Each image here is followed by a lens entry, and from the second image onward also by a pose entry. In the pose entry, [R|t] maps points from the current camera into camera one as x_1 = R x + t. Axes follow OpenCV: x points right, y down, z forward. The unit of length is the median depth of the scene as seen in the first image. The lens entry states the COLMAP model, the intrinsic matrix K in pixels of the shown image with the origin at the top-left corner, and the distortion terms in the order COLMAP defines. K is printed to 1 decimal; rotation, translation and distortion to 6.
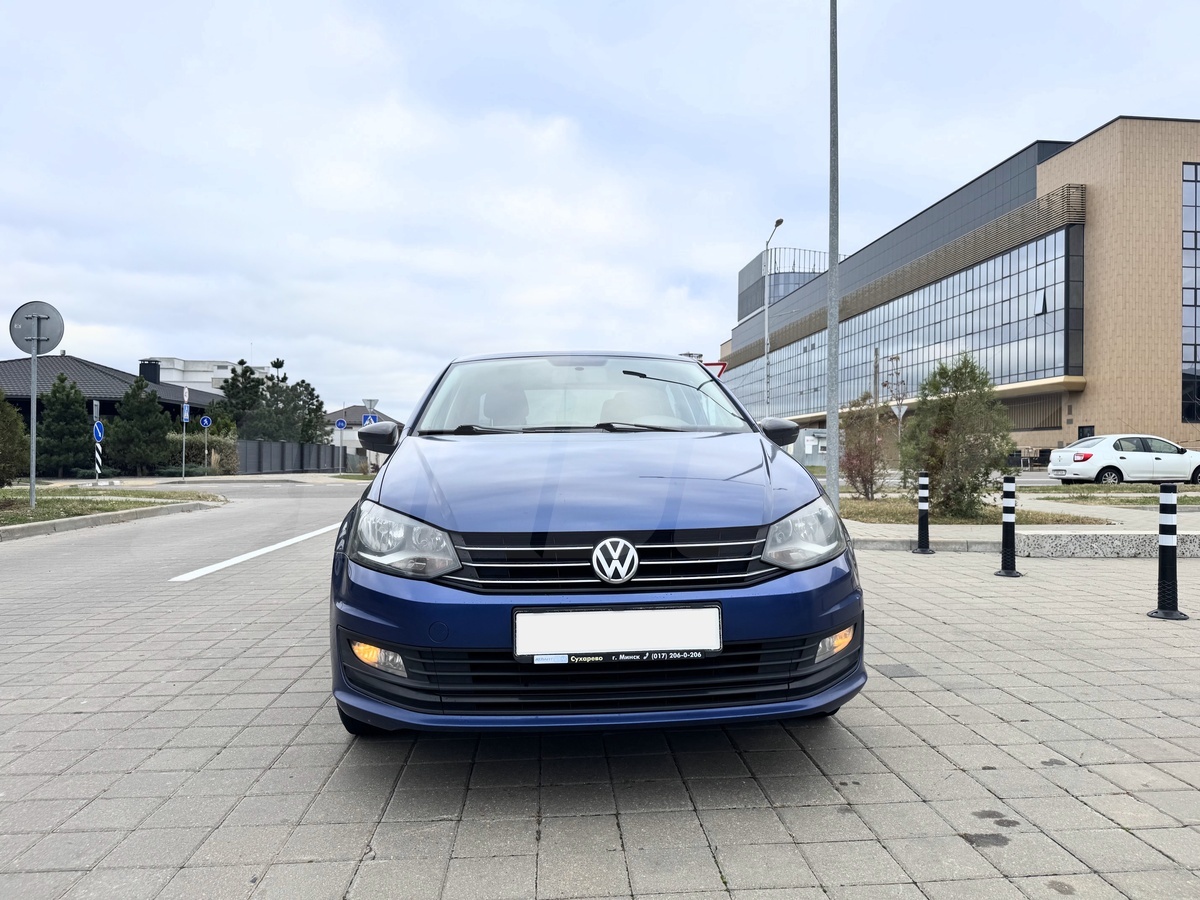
lens RADIAL K [[840.0, 0, 597.5], [0, 840.0, 450.4], [0, 0, 1]] dist [0.067352, -0.084944]
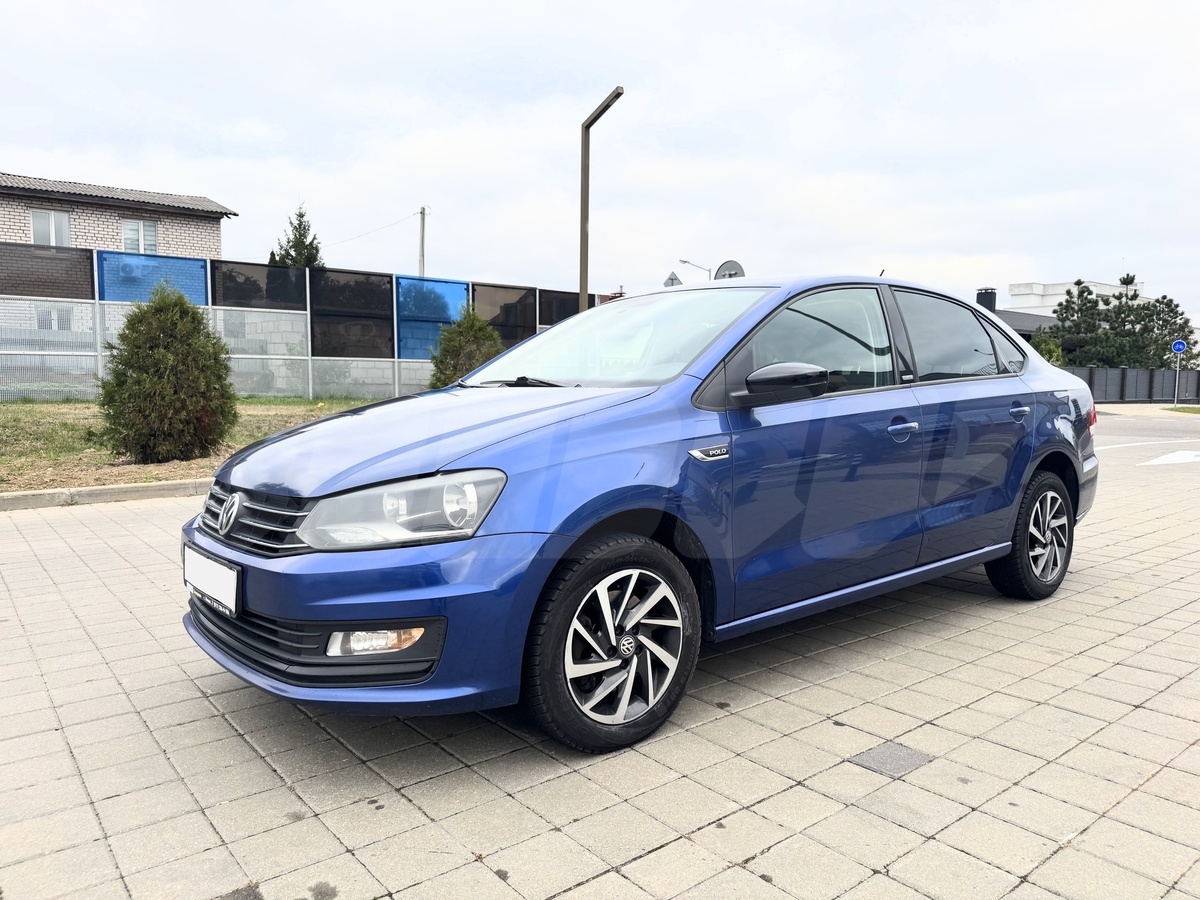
lens RADIAL K [[840.0, 0, 605.7], [0, 840.0, 457.1], [0, 0, 1]] dist [0.067352, -0.084944]
pose [[0.573133, 0.073622, -0.816149, 1.153797], [0.003954, 0.995696, 0.092594, -0.041033], [0.819453, -0.056296, 0.570375, 0.745953]]
